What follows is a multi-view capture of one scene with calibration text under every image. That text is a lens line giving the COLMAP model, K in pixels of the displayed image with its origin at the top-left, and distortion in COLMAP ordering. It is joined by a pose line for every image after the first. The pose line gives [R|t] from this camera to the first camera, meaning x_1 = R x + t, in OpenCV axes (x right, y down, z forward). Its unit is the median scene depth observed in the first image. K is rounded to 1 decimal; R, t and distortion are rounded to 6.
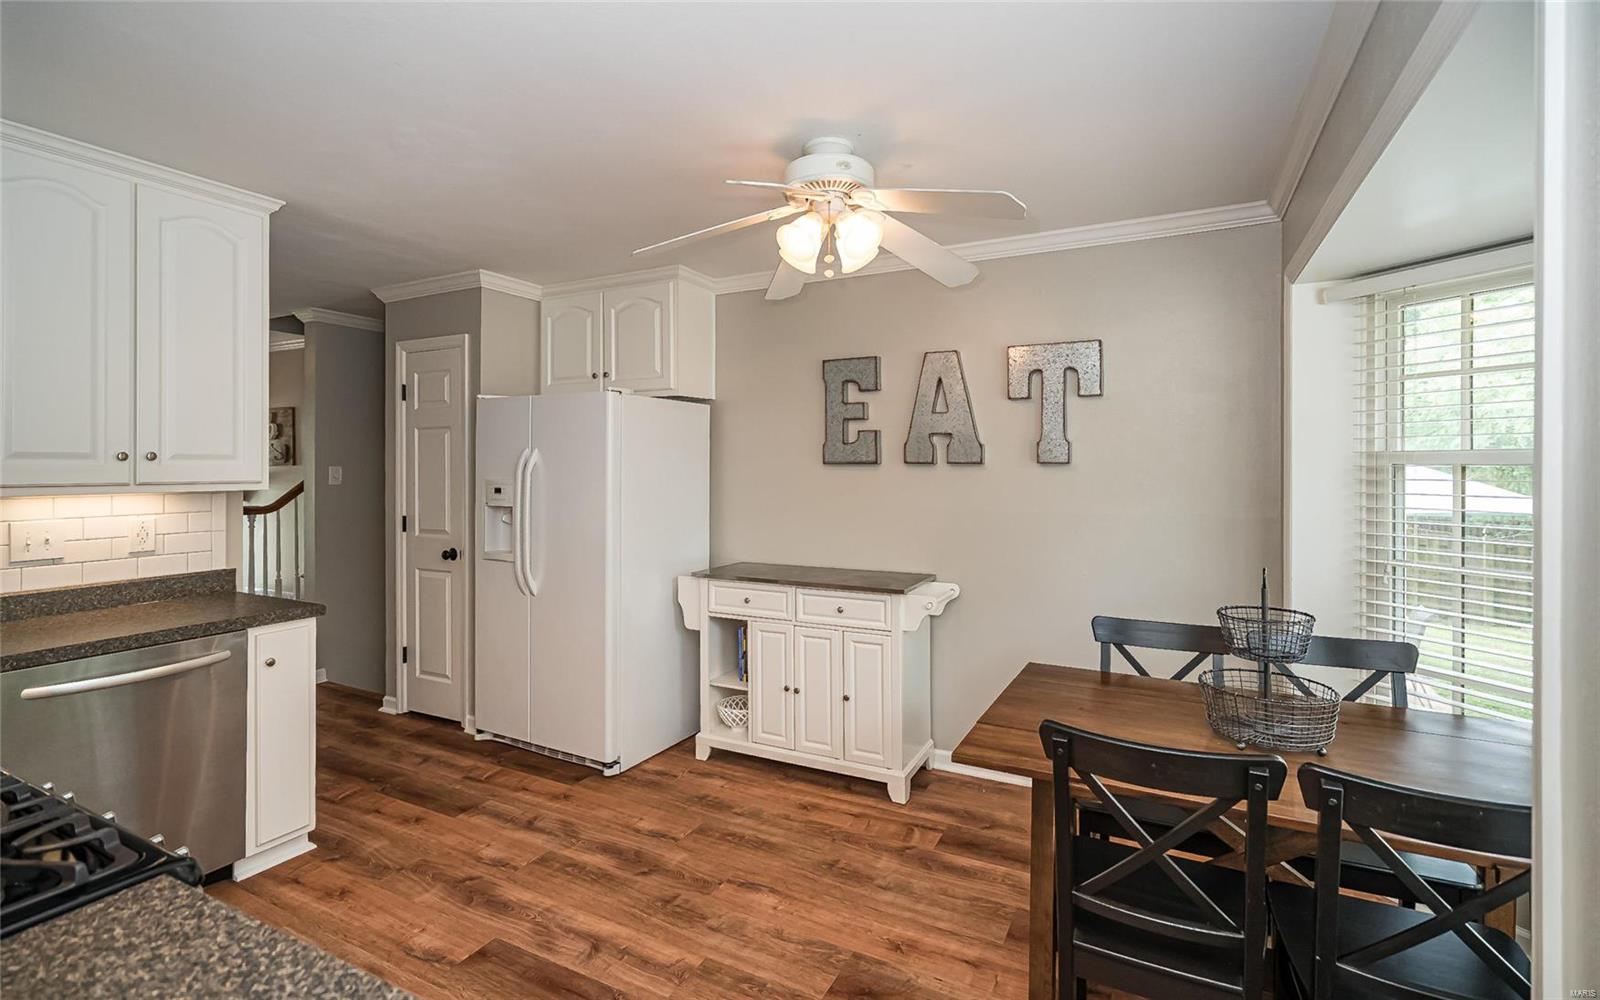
lens RADIAL K [[742.5, 0, 802.4], [0, 742.5, 464.6], [0, 0, 1]] dist [-0.001202, 0.000608]
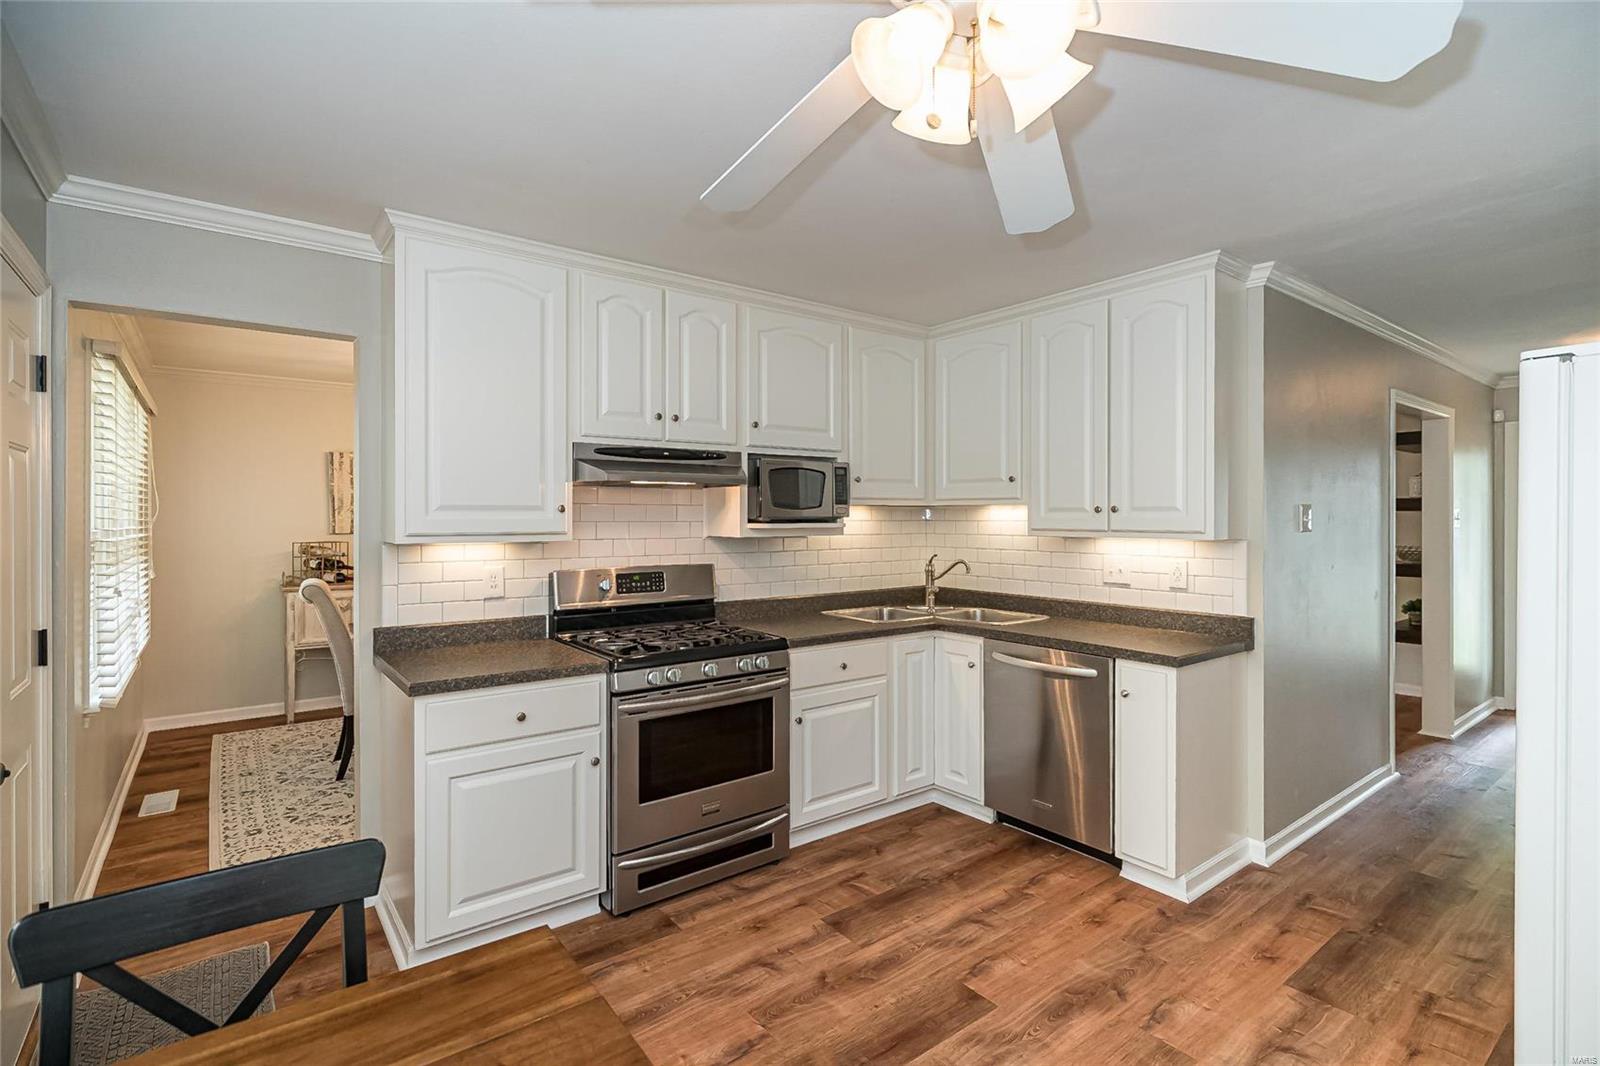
lens RADIAL K [[746.5, 0, 795.0], [0, 746.5, 518.8], [0, 0, 1]] dist [0.000367, 0.000164]
pose [[-0.437884, 0.005127, -0.899017, 0.182832], [0.002323, 0.999987, 0.004572, -0.000698], [0.899029, -0.000087, -0.437890, 0.378765]]
